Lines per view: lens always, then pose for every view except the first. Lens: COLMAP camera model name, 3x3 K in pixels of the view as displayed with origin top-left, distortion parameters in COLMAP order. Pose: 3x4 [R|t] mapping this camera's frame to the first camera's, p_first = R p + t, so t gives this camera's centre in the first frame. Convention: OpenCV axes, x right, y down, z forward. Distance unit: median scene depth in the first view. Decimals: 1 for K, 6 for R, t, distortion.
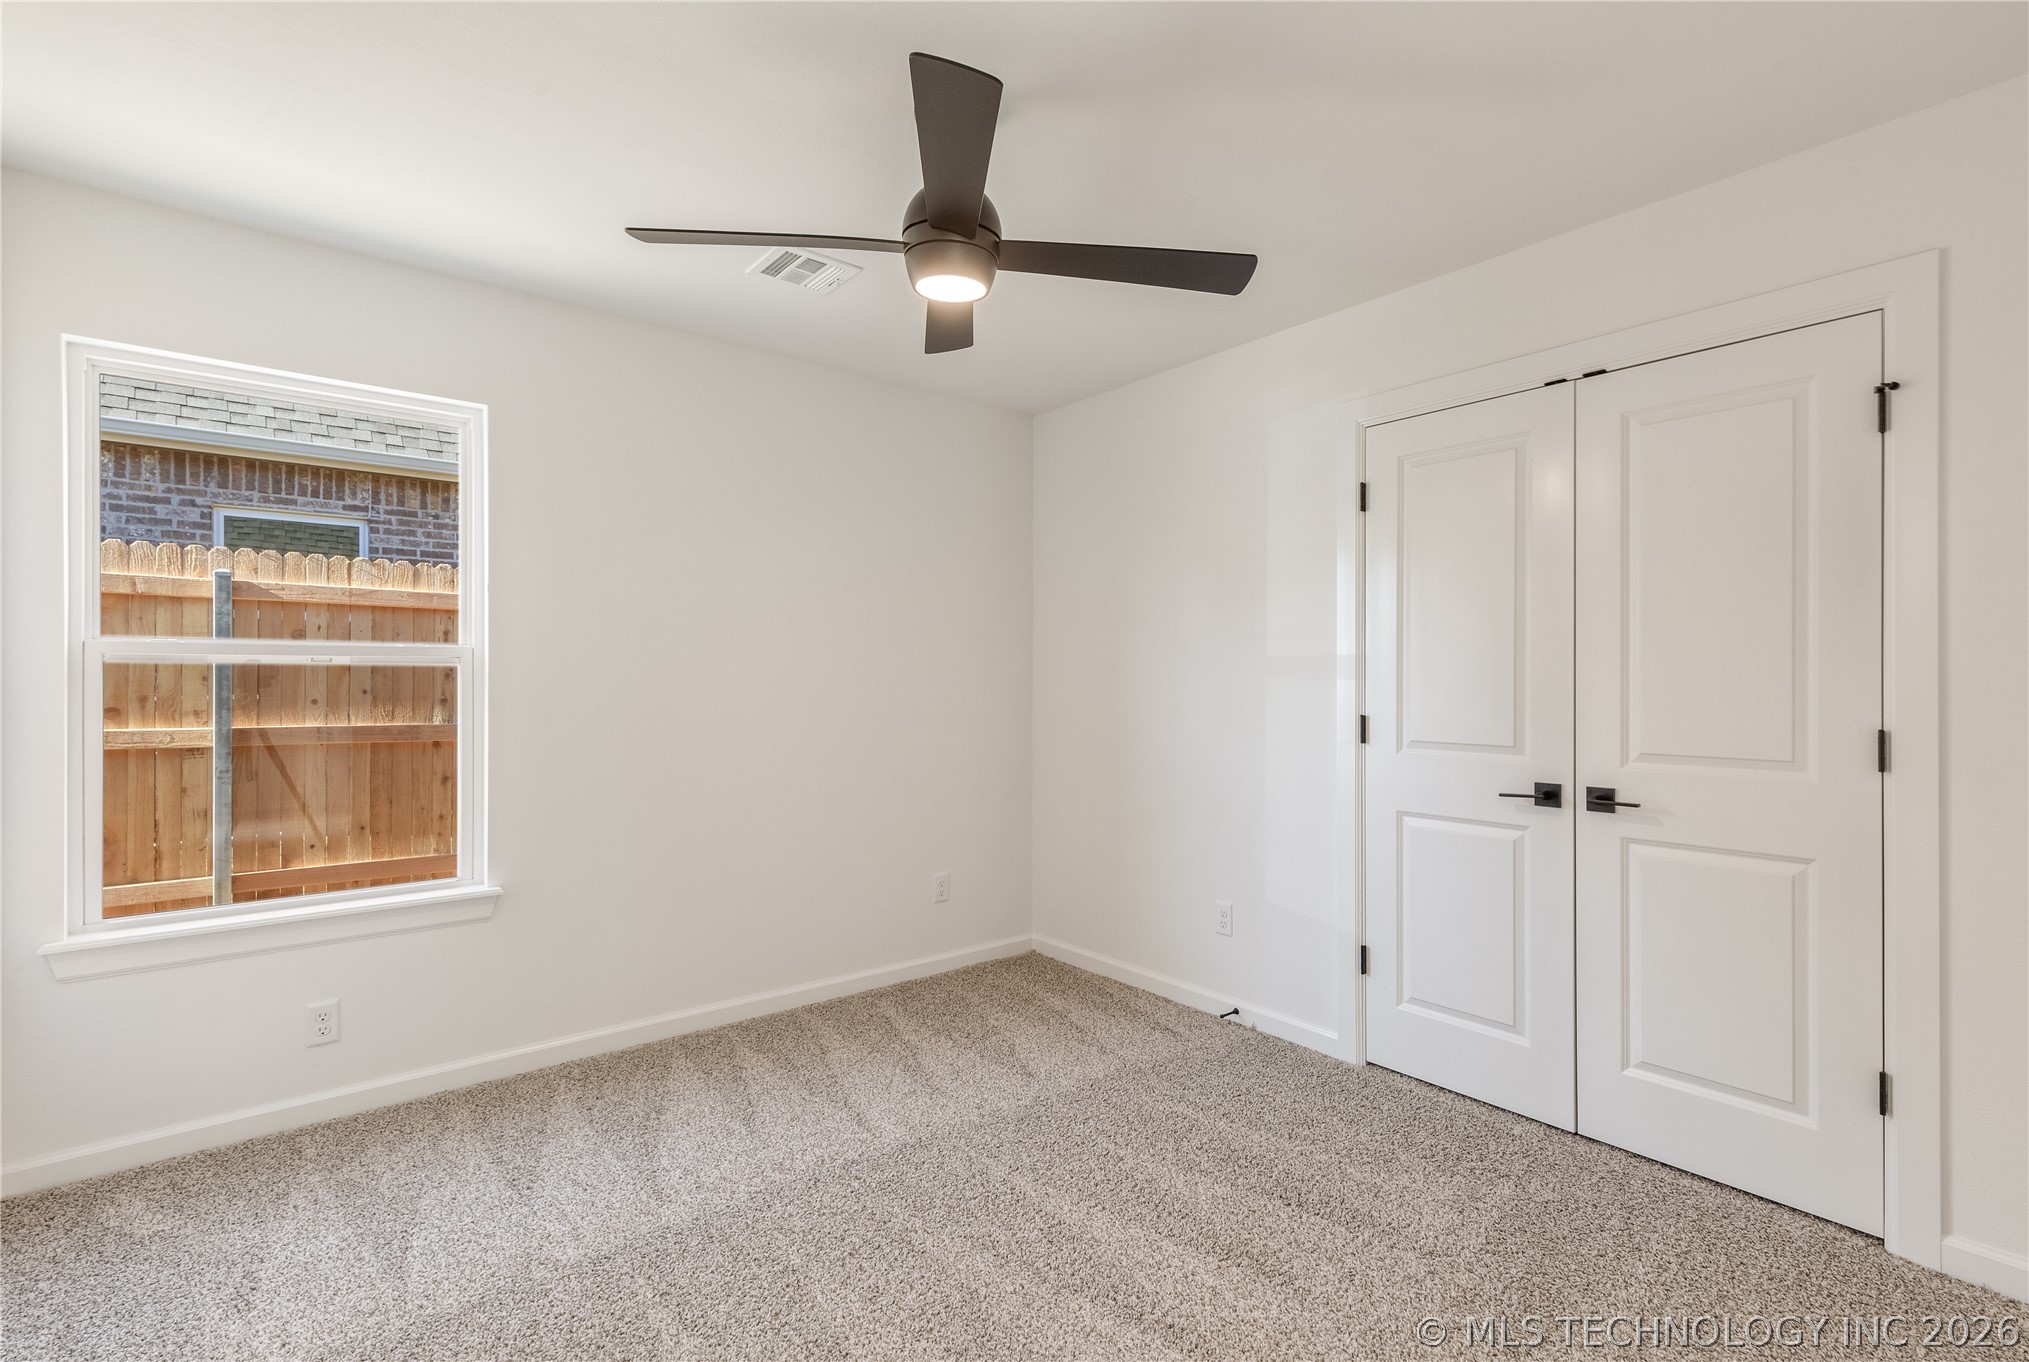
lens RADIAL K [[930.0, 0, 1059.1], [0, 930.0, 689.4], [0, 0, 1]] dist [0.006059, -0.000649]
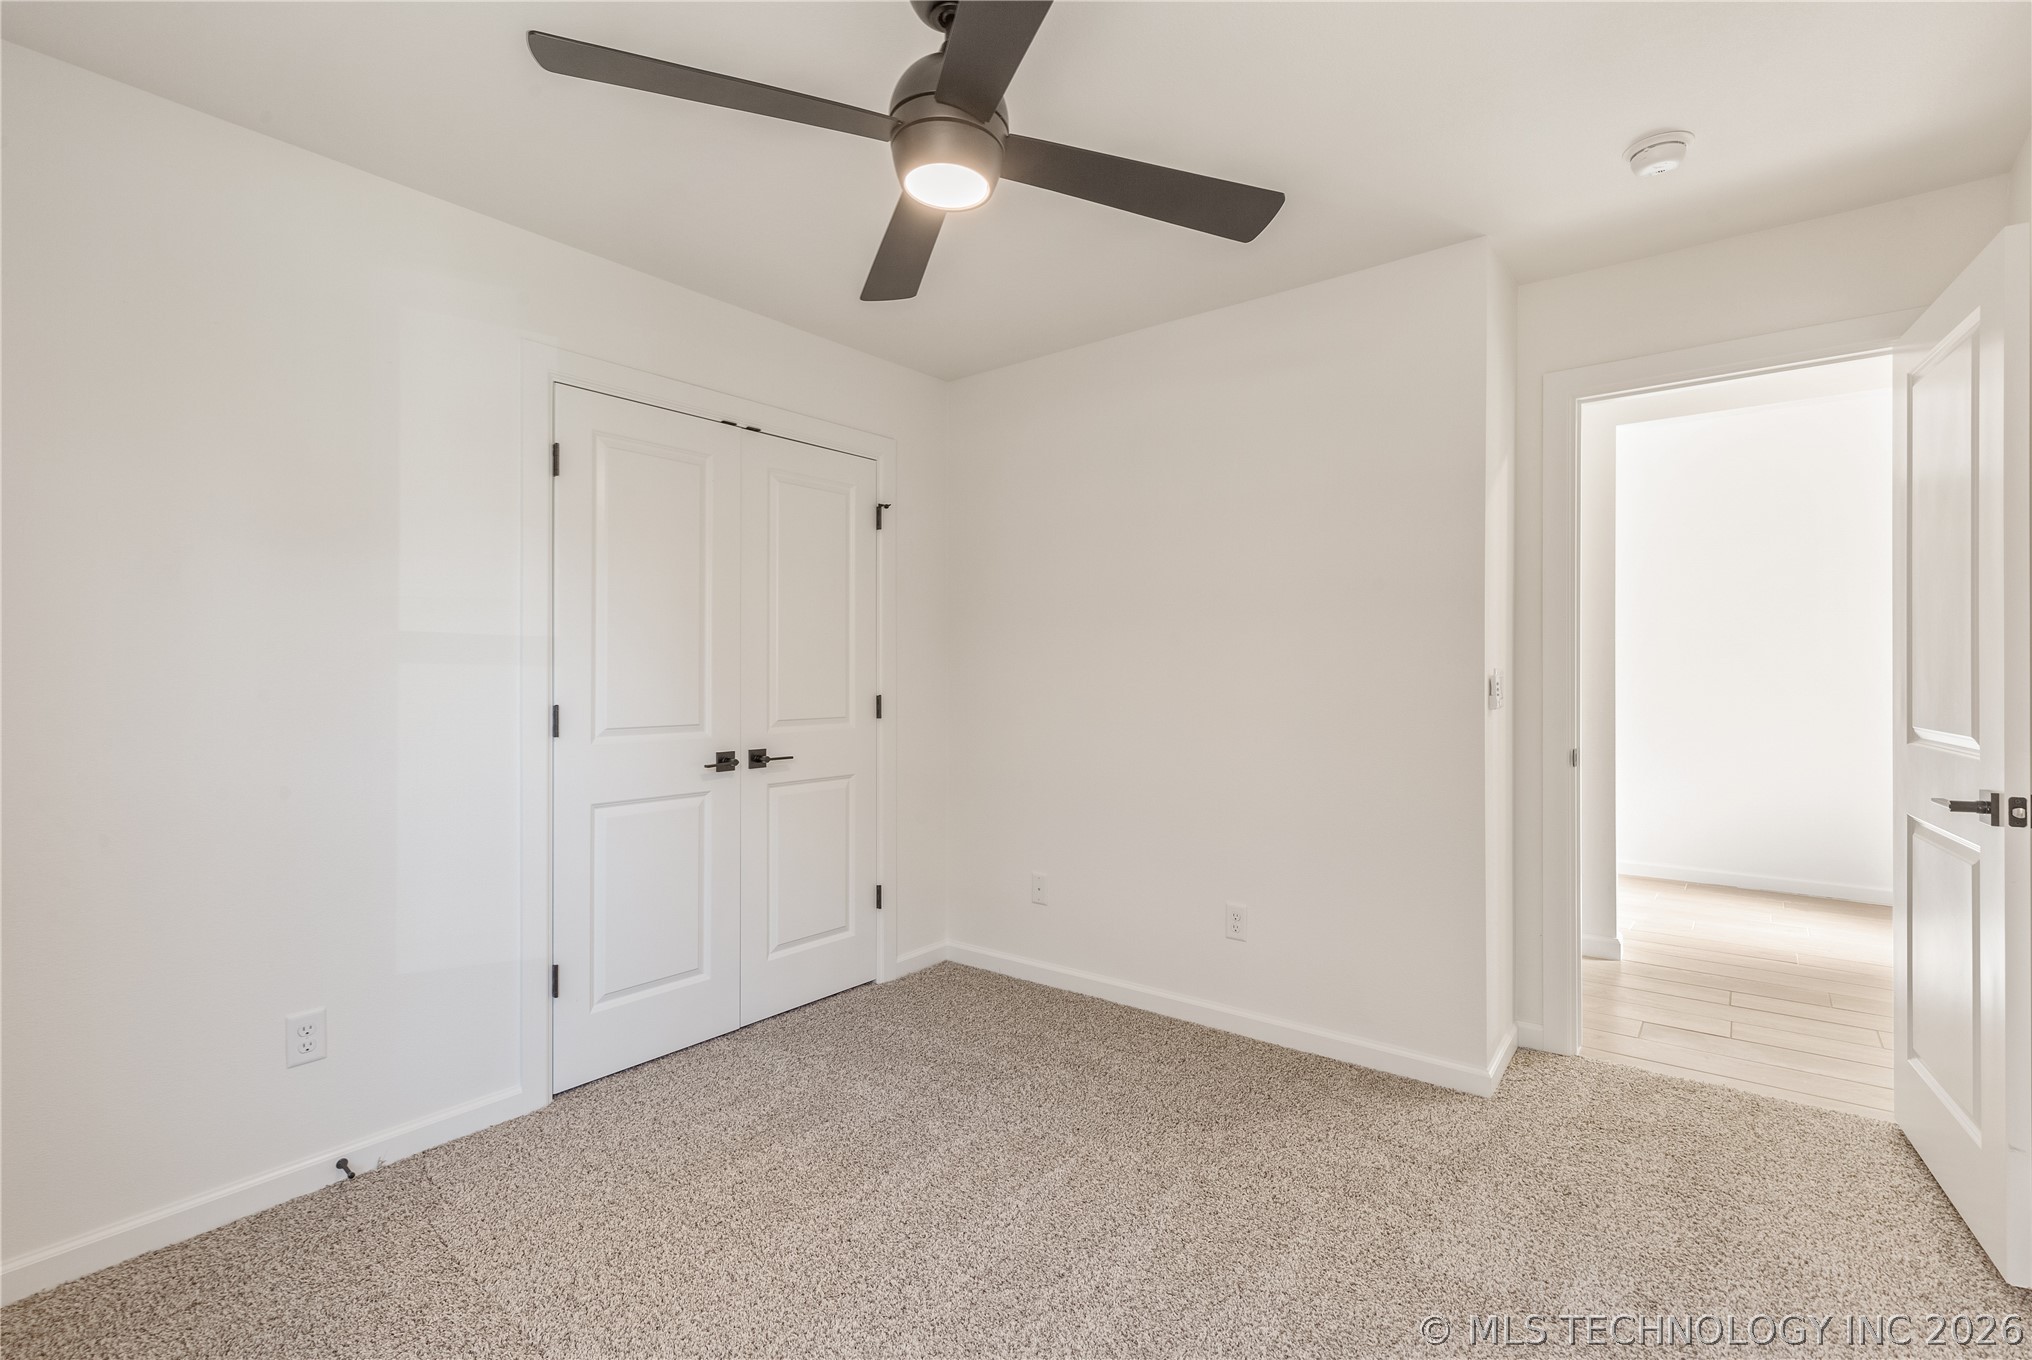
lens RADIAL K [[931.4, 0, 1016.9], [0, 931.4, 682.2], [0, 0, 1]] dist [0.006059, -0.000649]
pose [[-0.204863, -0.015183, 0.978673, -0.686867], [0.003657, 0.999861, 0.016277, -0.007170], [-0.978784, 0.006914, -0.204779, 0.822552]]
